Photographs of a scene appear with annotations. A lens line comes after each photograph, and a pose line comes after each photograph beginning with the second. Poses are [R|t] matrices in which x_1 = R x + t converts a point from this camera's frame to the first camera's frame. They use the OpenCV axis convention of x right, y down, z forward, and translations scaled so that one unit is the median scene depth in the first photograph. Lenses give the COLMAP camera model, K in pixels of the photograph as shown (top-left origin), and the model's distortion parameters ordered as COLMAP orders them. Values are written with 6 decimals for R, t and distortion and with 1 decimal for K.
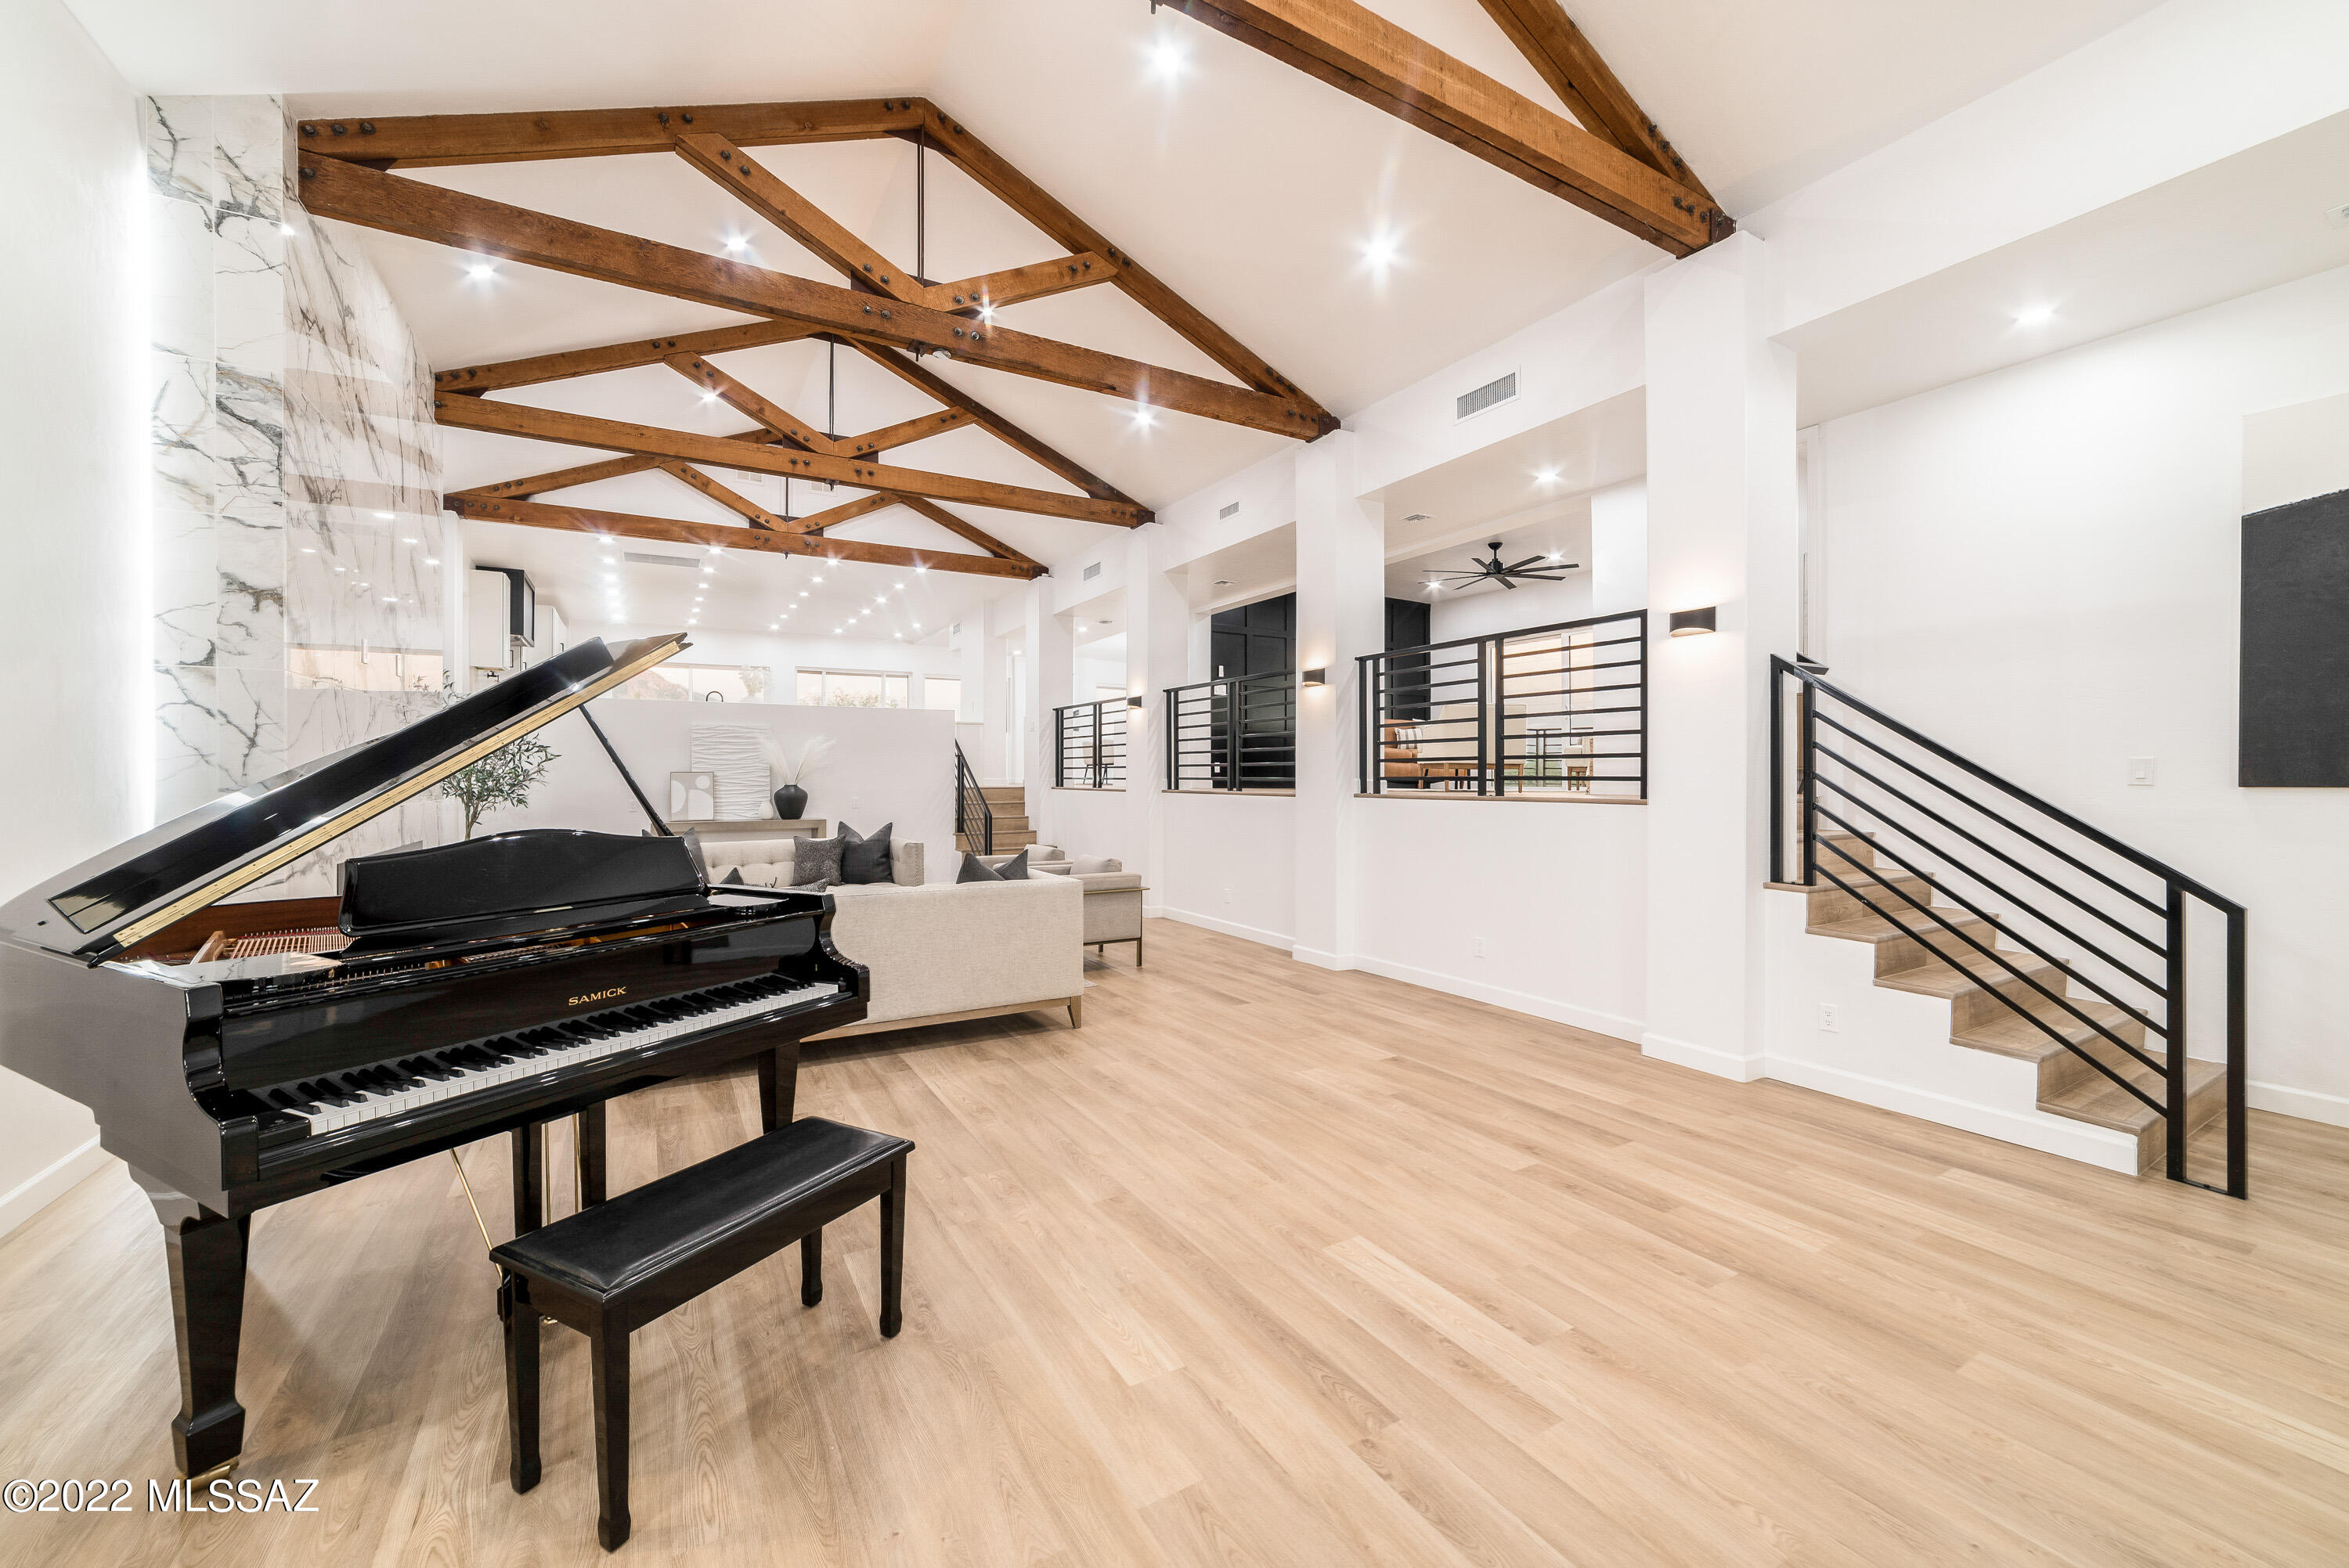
lens RADIAL K [[926.4, 0, 1174.5], [0, 926.4, 784.0], [0, 0, 1]] dist [-0.023093, 0.009476]
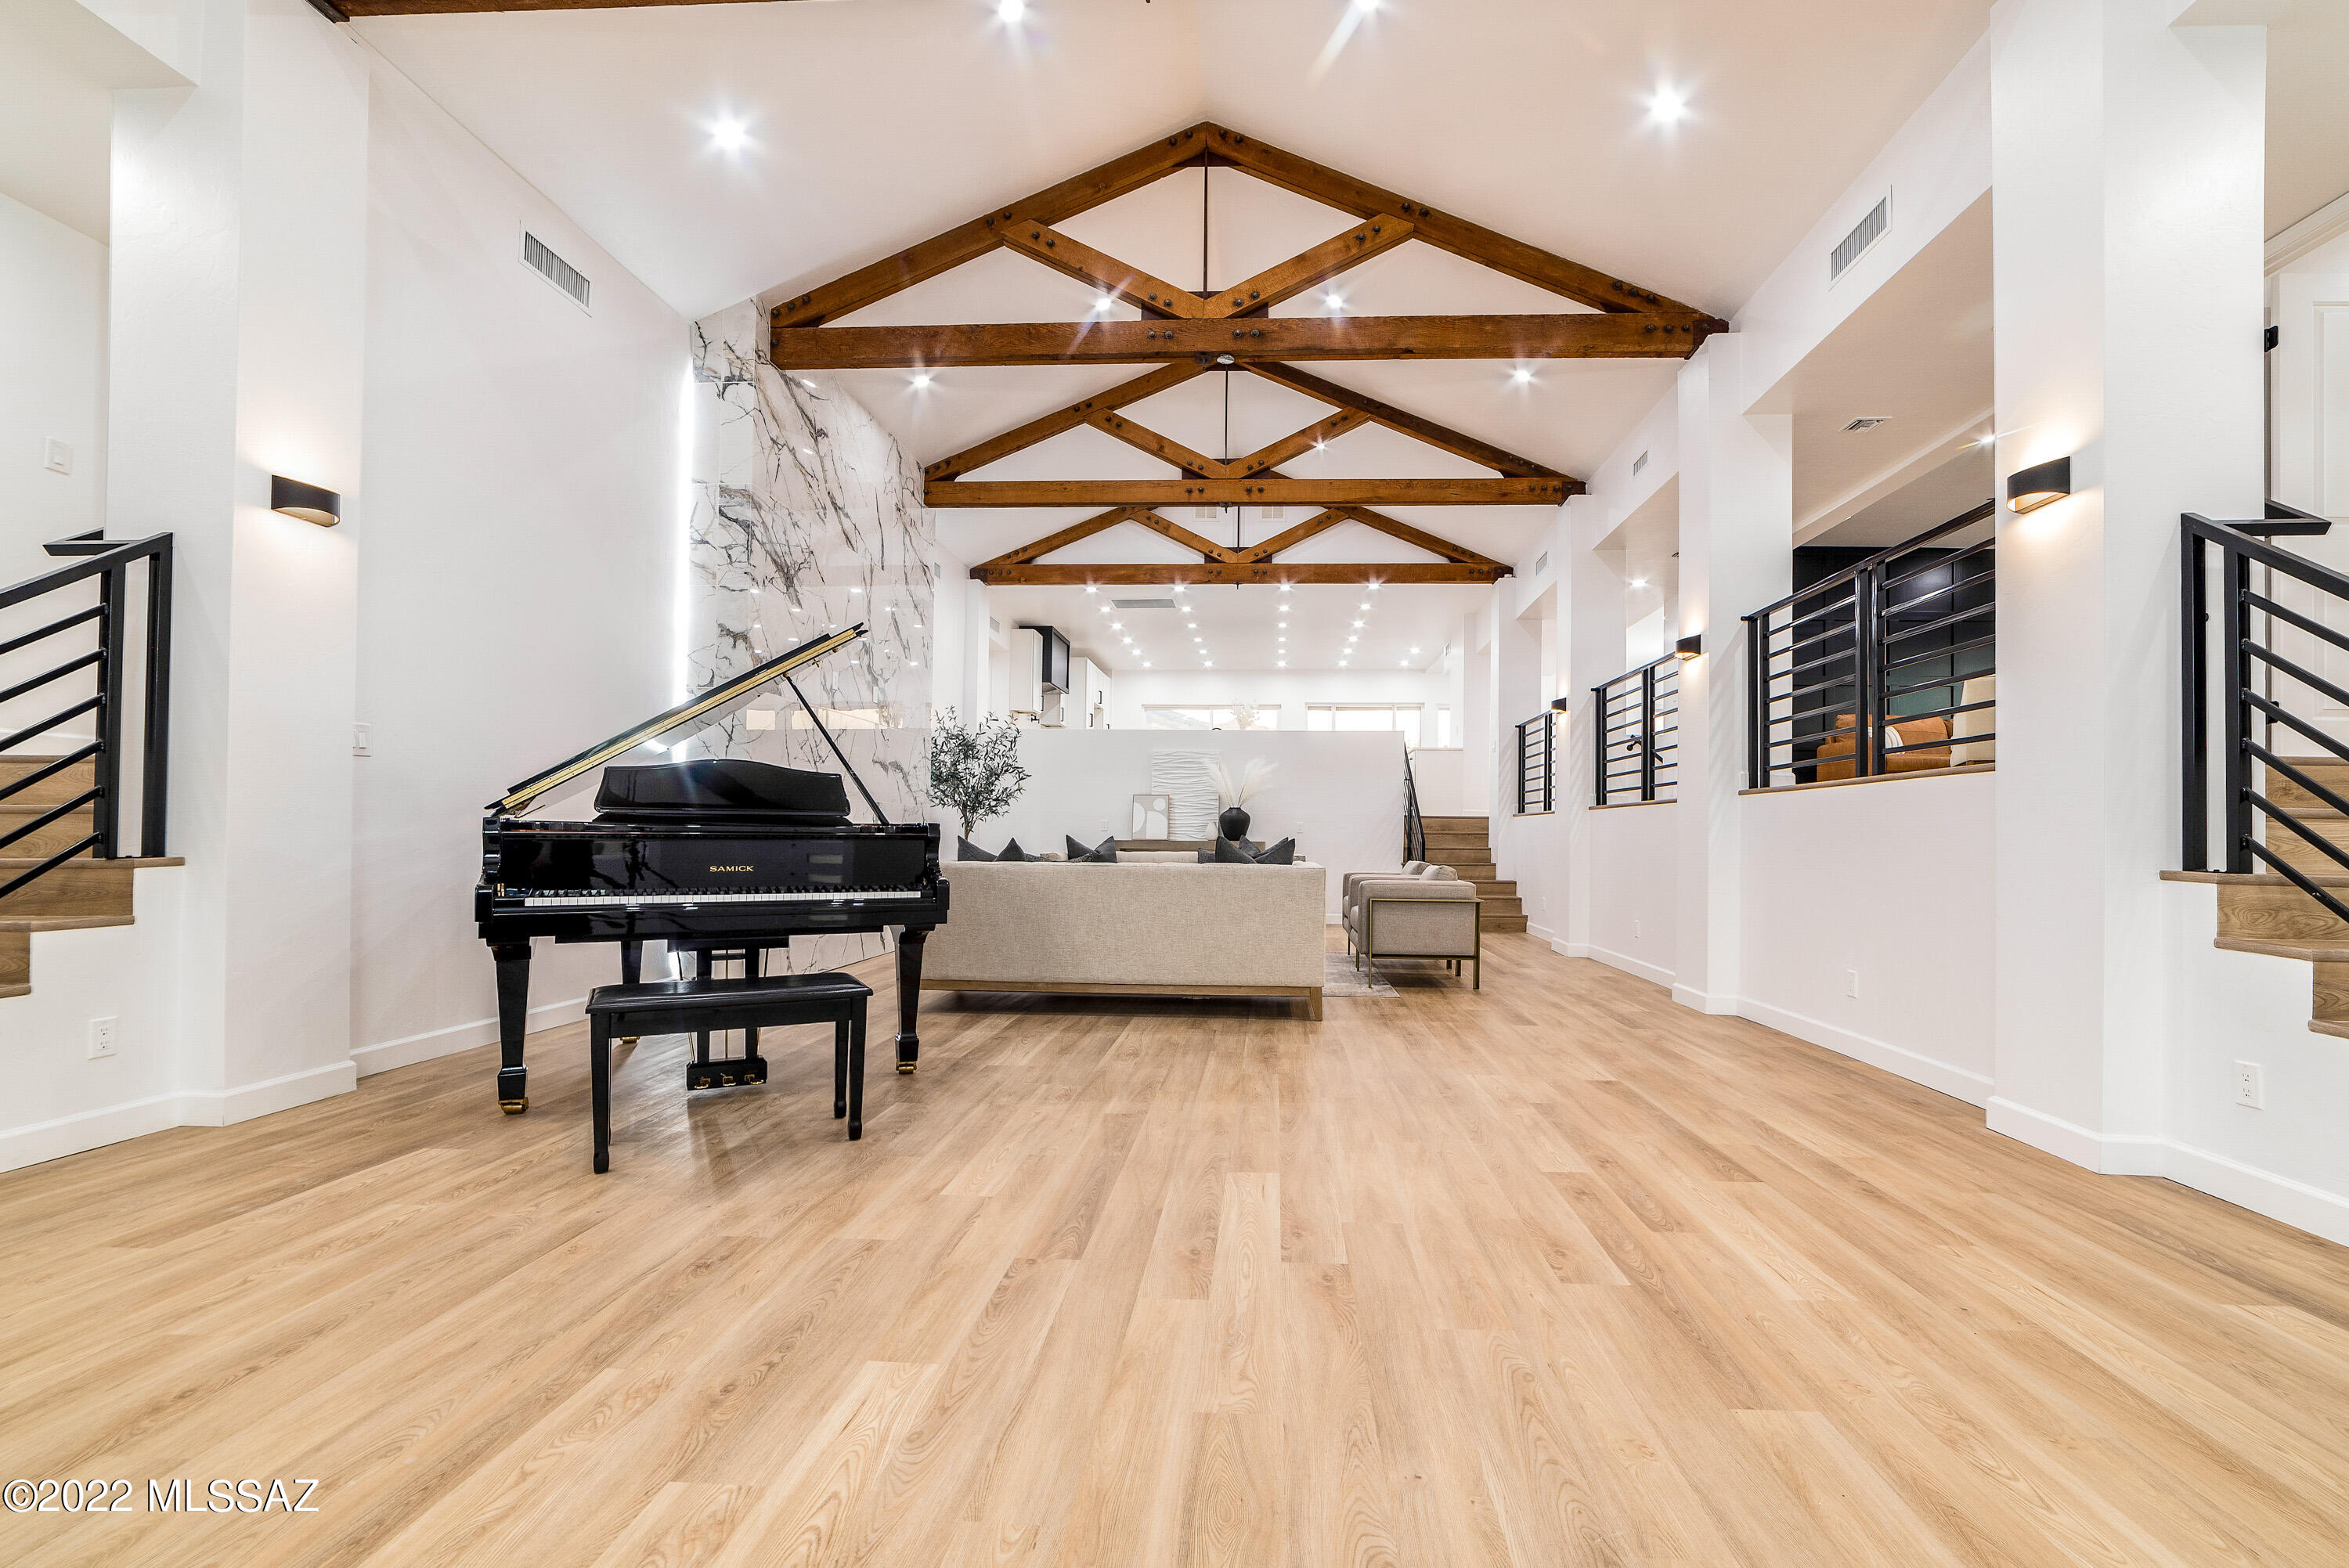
lens RADIAL K [[1048.2, 0, 1209.1], [0, 1048.2, 829.5], [0, 0, 1]] dist [-0.020784, 0.000473]
pose [[0.832740, 0.005820, -0.553634, 0.431484], [-0.015700, 0.999791, -0.013104, 0.086695], [0.553442, 0.019604, 0.832657, 0.027428]]
